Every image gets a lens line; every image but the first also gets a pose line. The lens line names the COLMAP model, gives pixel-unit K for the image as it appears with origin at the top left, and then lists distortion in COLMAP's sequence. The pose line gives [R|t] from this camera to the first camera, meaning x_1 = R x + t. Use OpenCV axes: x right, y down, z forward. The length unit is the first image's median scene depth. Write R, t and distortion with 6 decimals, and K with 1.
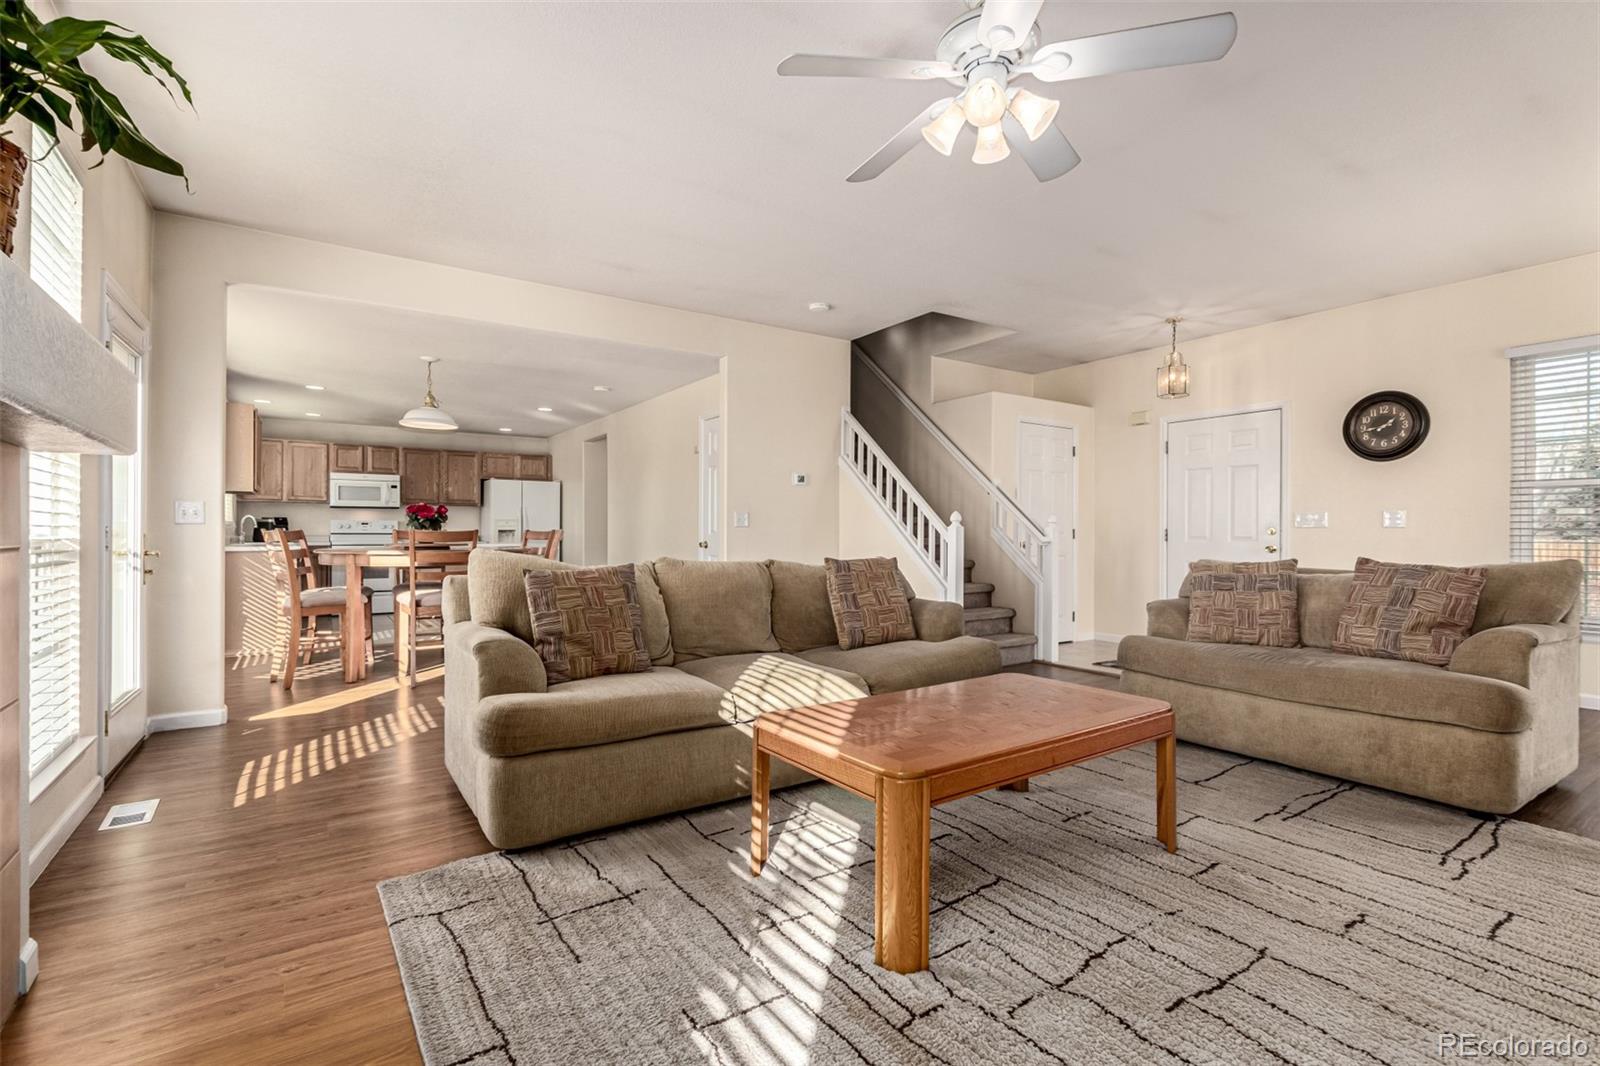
lens RADIAL K [[722.9, 0, 797.4], [0, 722.9, 532.1], [0, 0, 1]] dist [-0.001351, -0.000631]
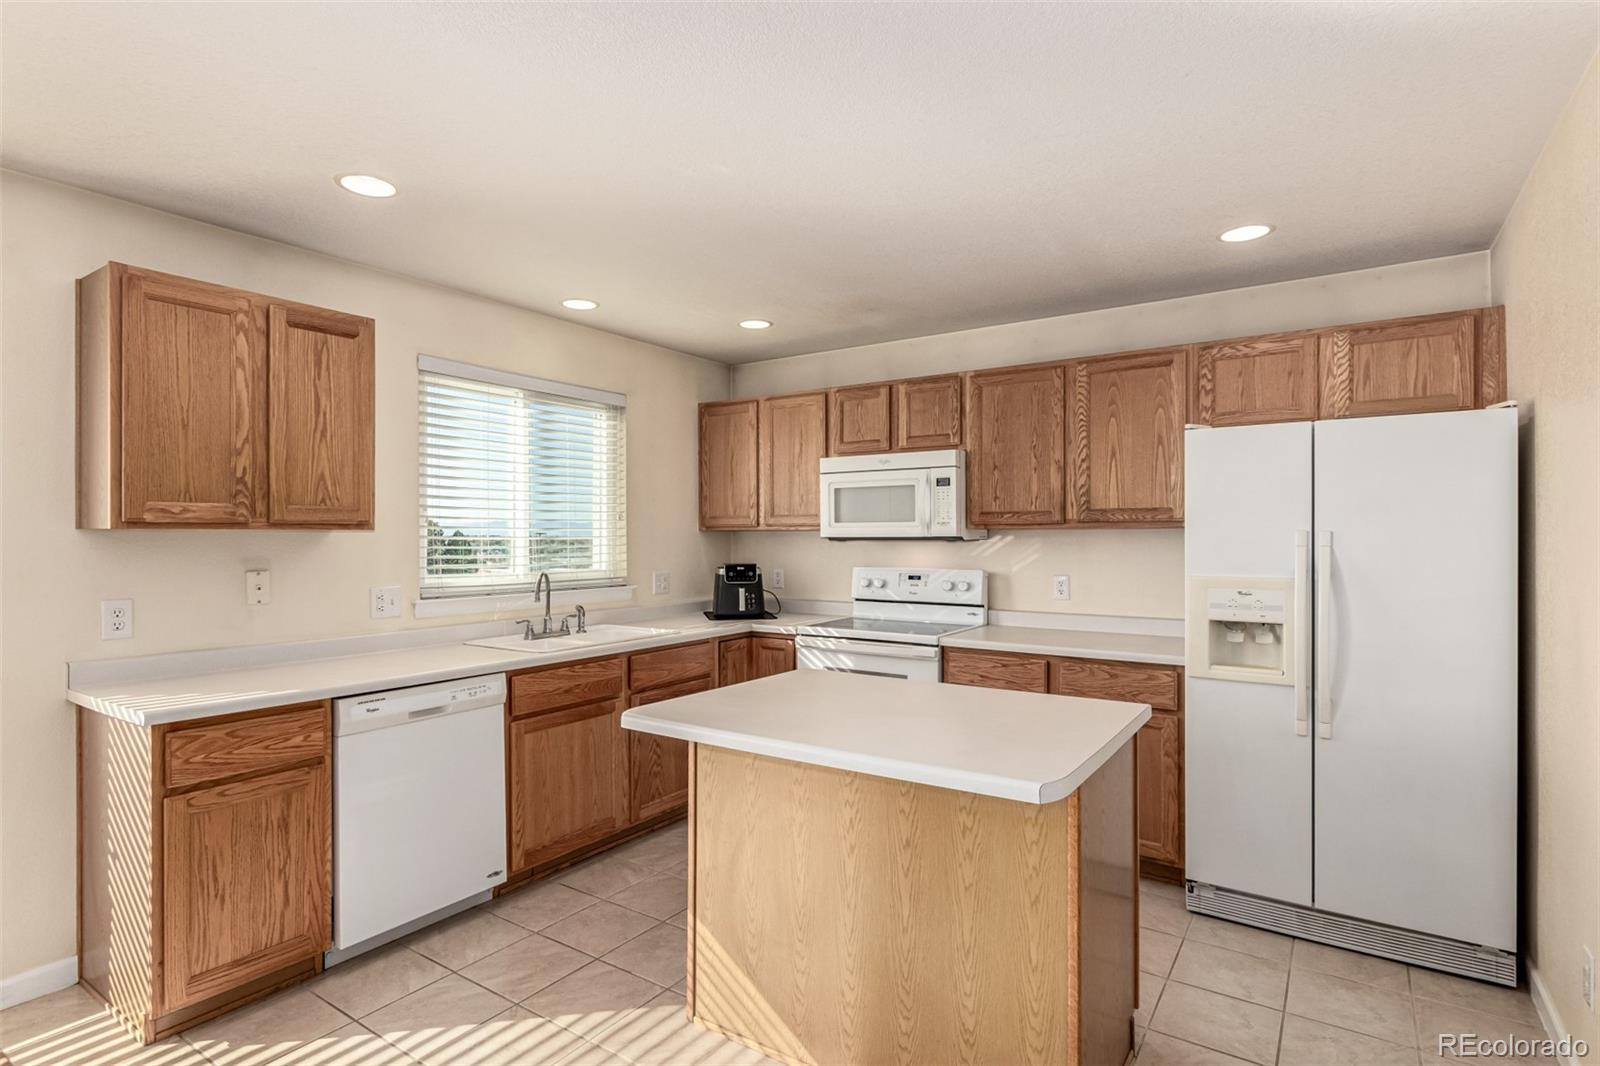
lens RADIAL K [[810.9, 0, 800.0], [0, 810.9, 533.0], [0, 0, 1]] dist [0.012017, -0.012334]
pose [[0.375256, -0.005095, -0.926907, -0.363810], [0.003056, 0.999986, -0.004260, -0.063098], [0.926916, -0.001234, 0.375267, 1.393965]]
